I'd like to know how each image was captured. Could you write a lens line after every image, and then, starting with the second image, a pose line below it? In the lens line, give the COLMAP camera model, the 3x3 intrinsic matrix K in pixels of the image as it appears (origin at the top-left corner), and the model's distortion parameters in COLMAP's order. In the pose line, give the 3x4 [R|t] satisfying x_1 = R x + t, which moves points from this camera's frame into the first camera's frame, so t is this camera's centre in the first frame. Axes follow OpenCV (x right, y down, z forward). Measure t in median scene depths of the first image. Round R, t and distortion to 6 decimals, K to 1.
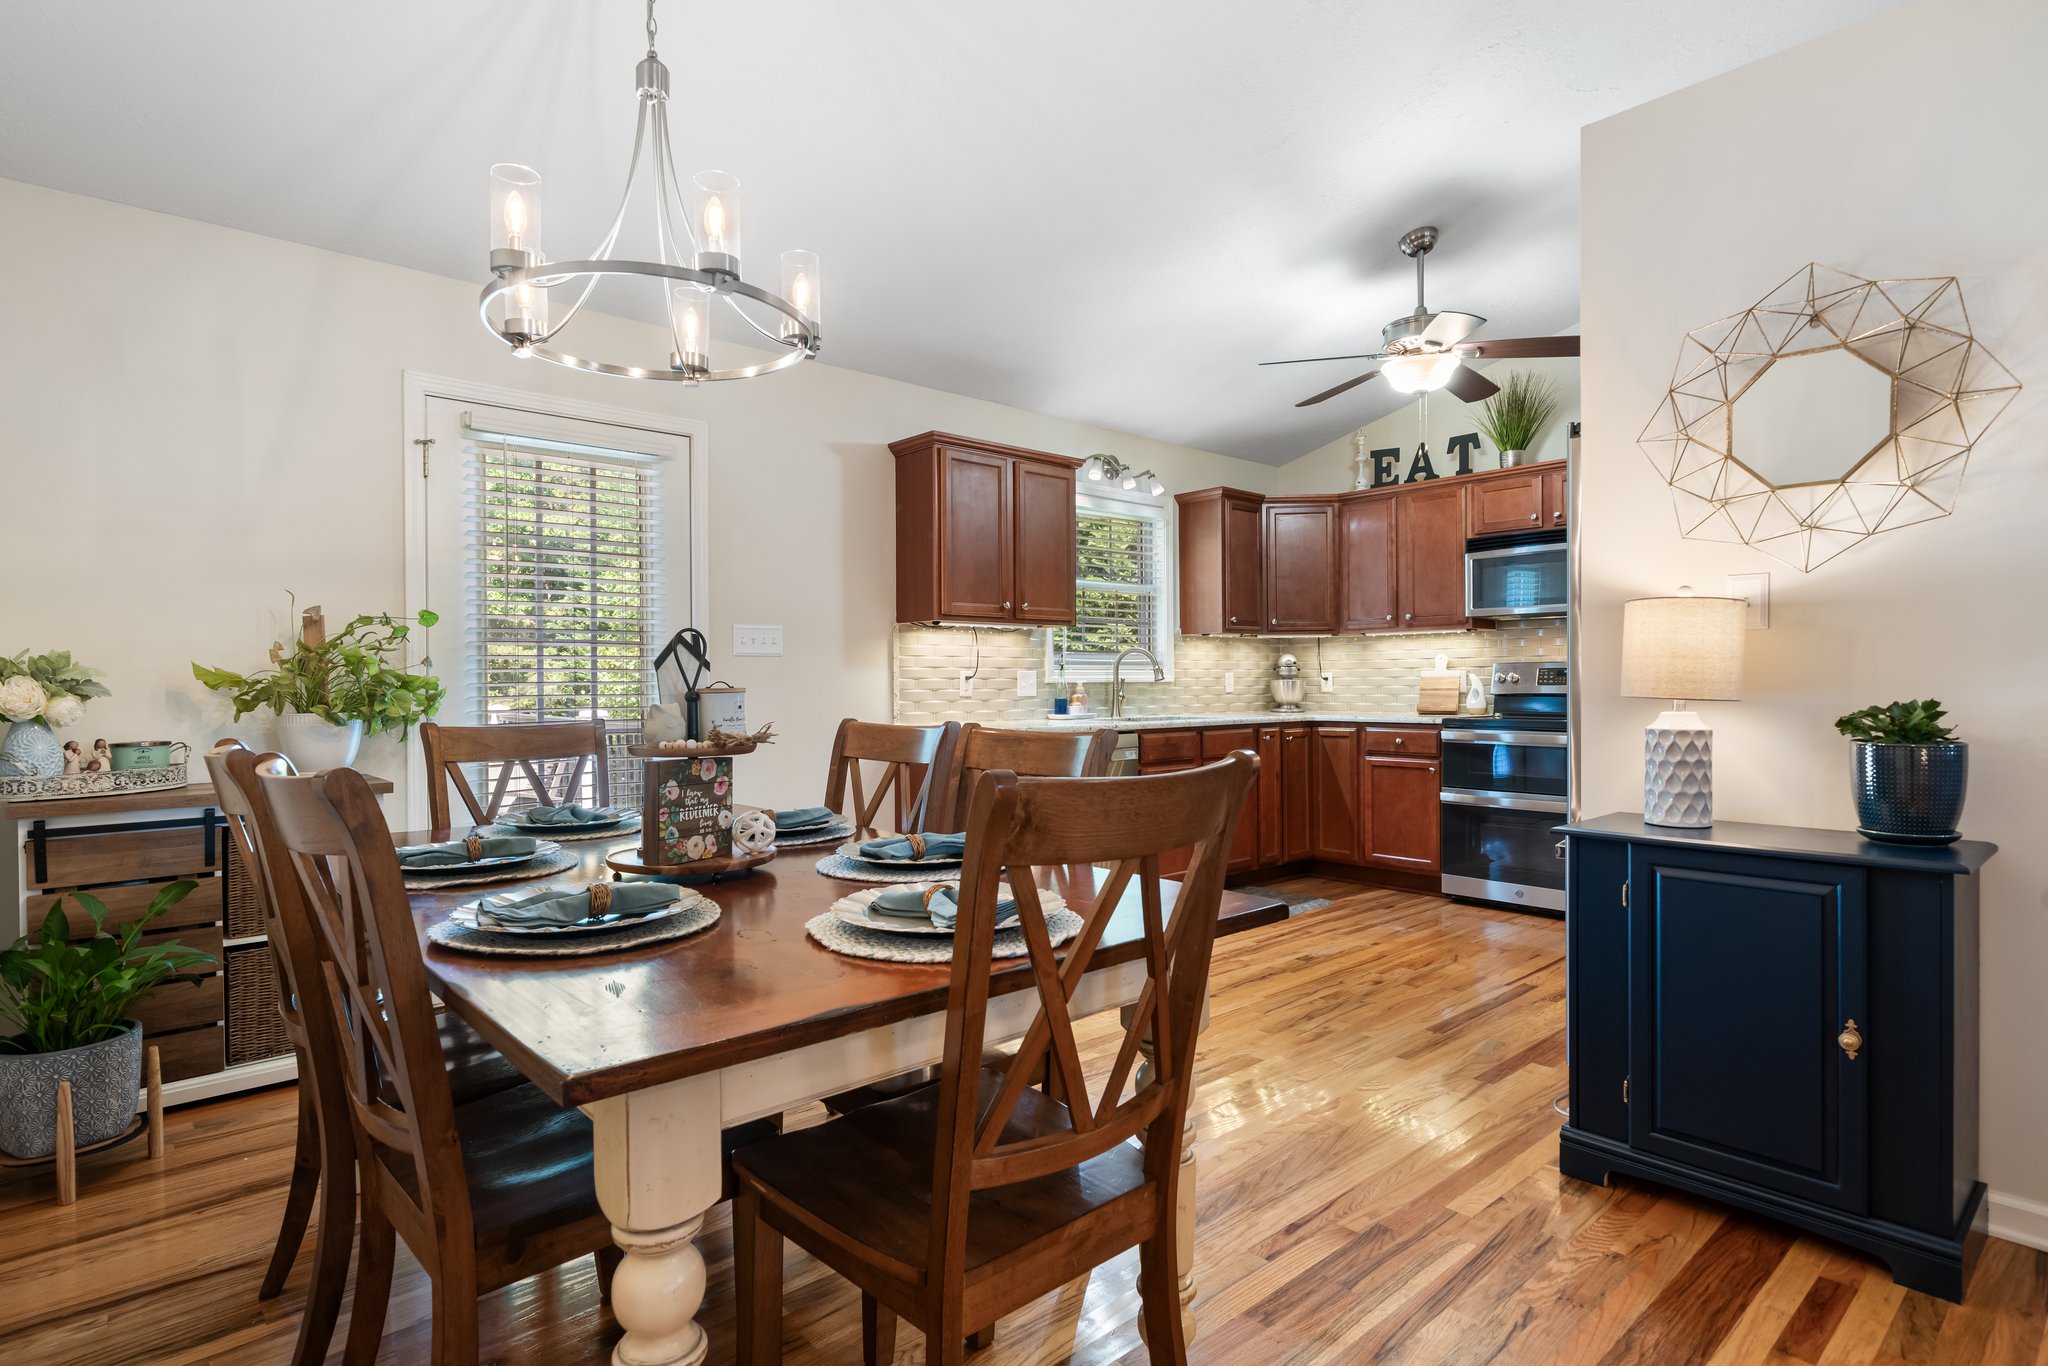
lens RADIAL K [[1052.6, 0, 1024.0], [0, 1052.6, 683.0], [0, 0, 1]] dist [0.017376, 0.000191]
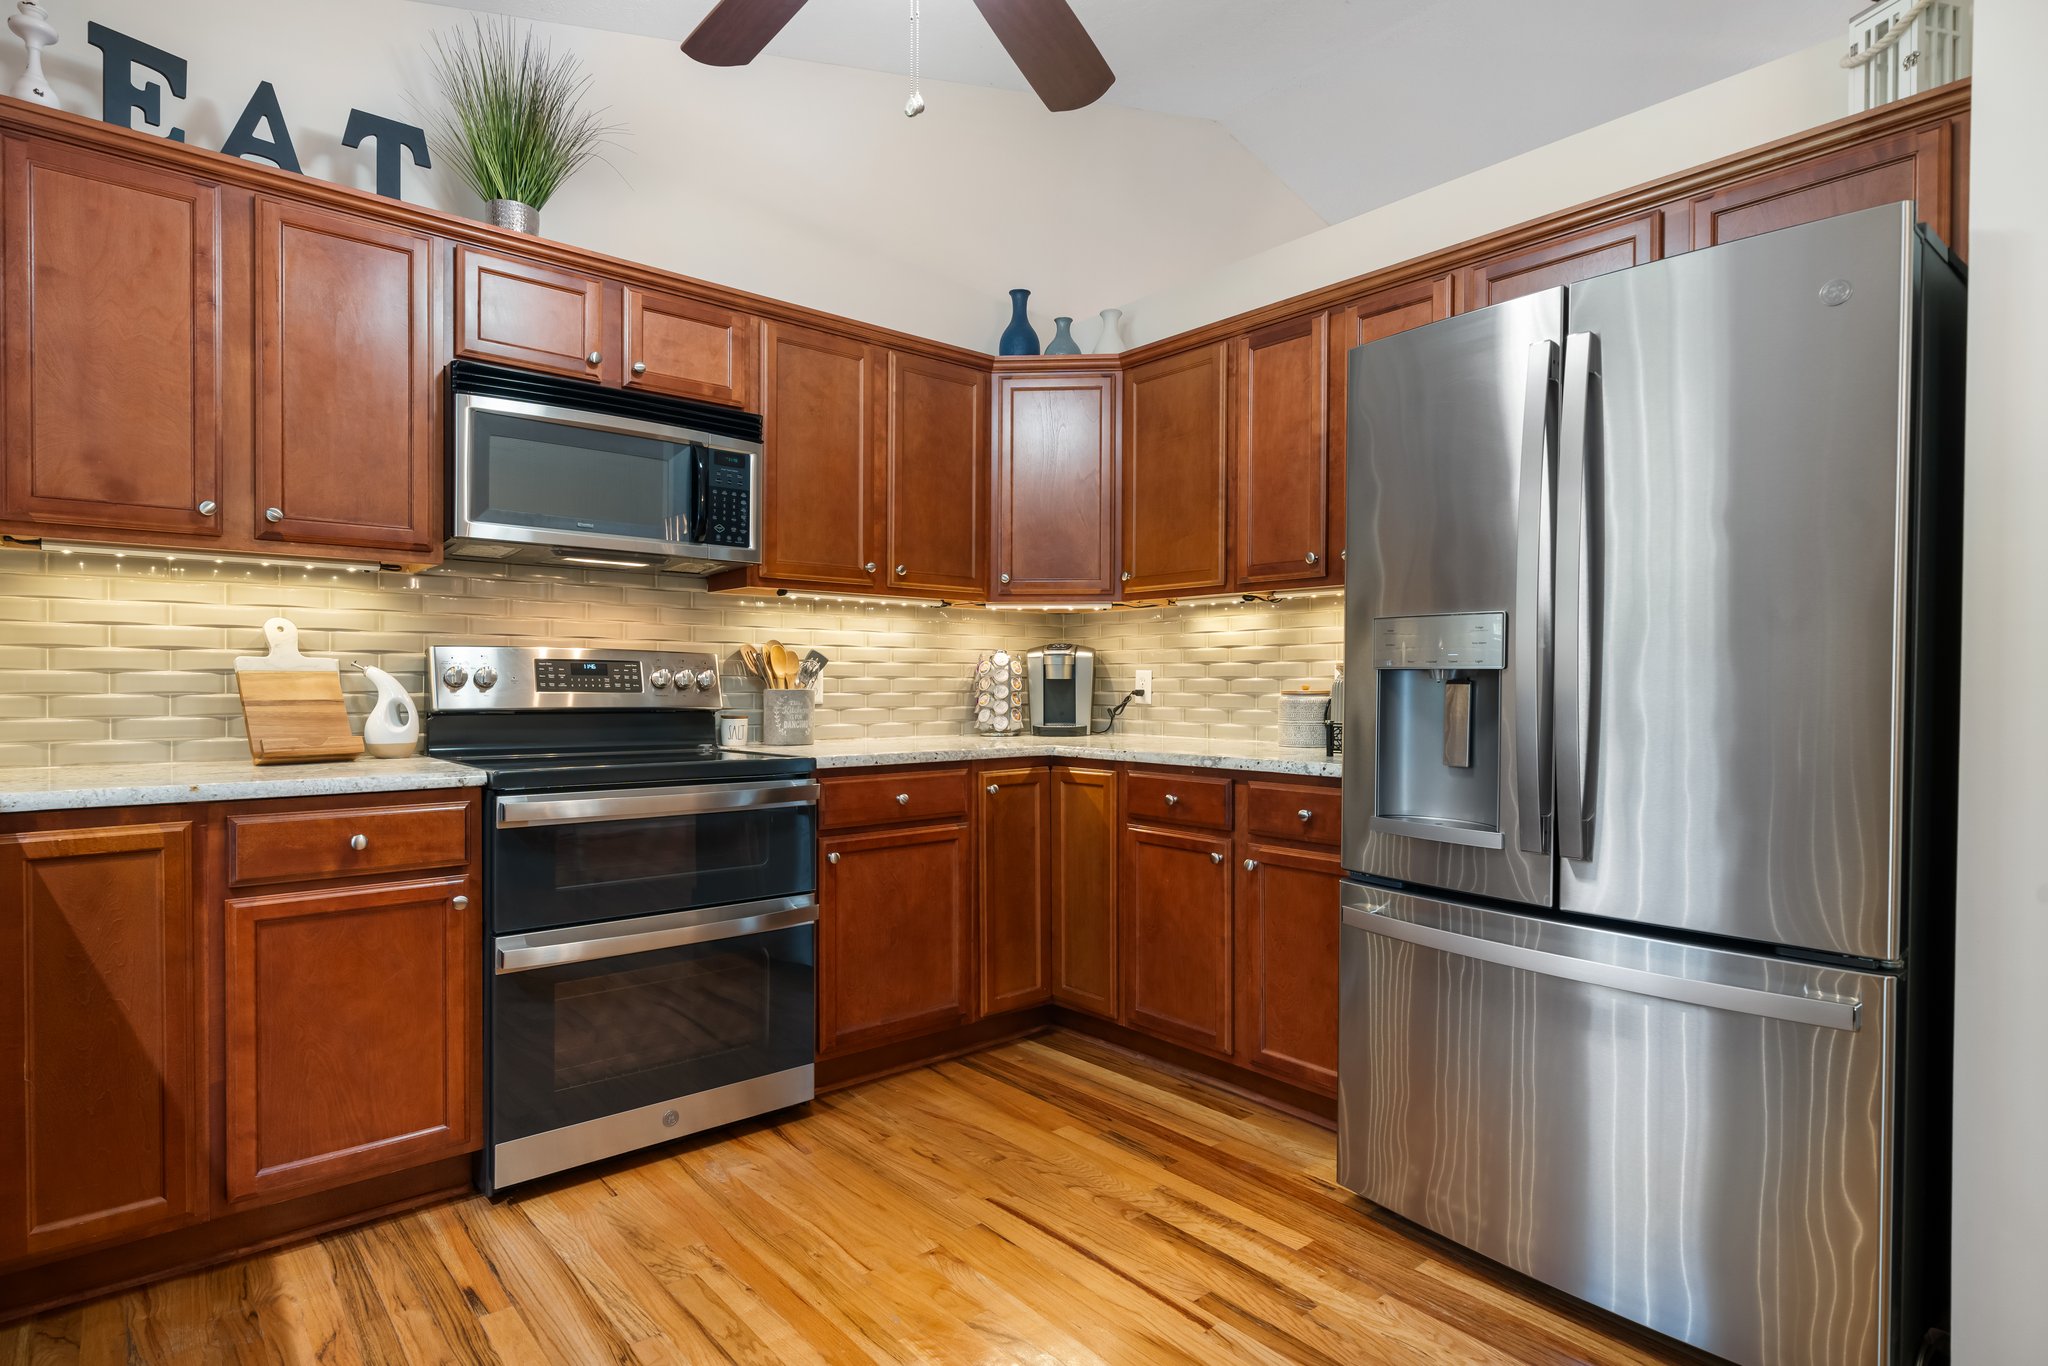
lens RADIAL K [[1059.3, 0, 1024.0], [0, 1059.3, 683.0], [0, 0, 1]] dist [0.002861, -0.000002]
pose [[0.023162, 0.002918, 0.999727, -0.016077], [-0.005641, 0.999980, -0.002788, -0.001772], [-0.999716, -0.005575, 0.023178, 0.717116]]
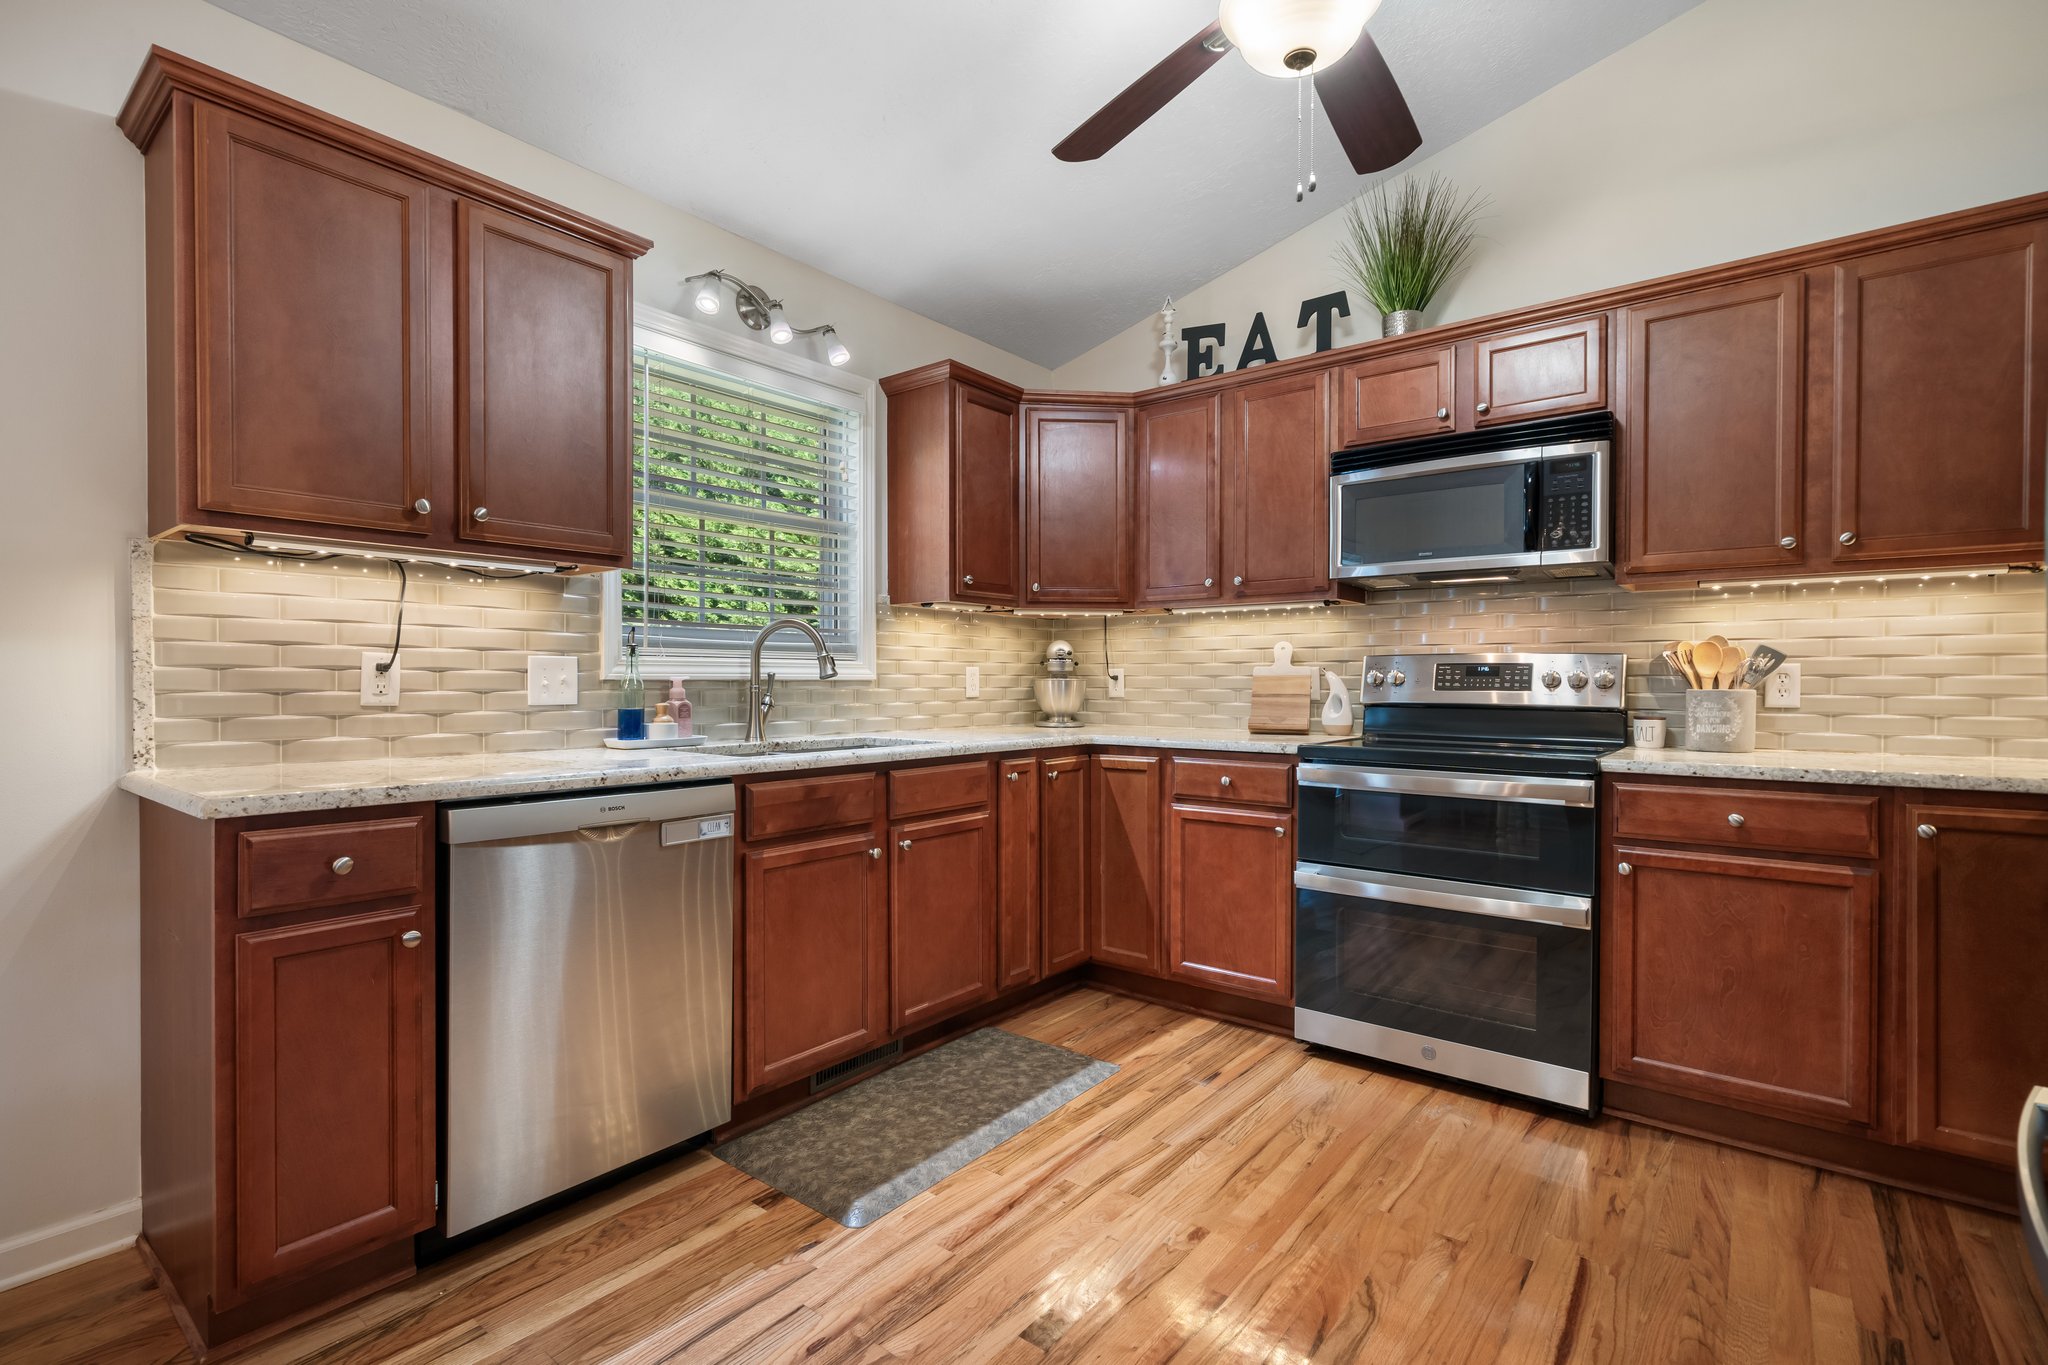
lens RADIAL K [[947.8, 0, 1018.9], [0, 947.8, 687.8], [0, 0, 1]] dist [0.003064, 0.000421]
pose [[0.986249, 0.006954, 0.165118, 0.140684], [-0.007831, 0.999958, 0.004660, 0.000099], [-0.165078, -0.005889, 0.986263, 0.460065]]
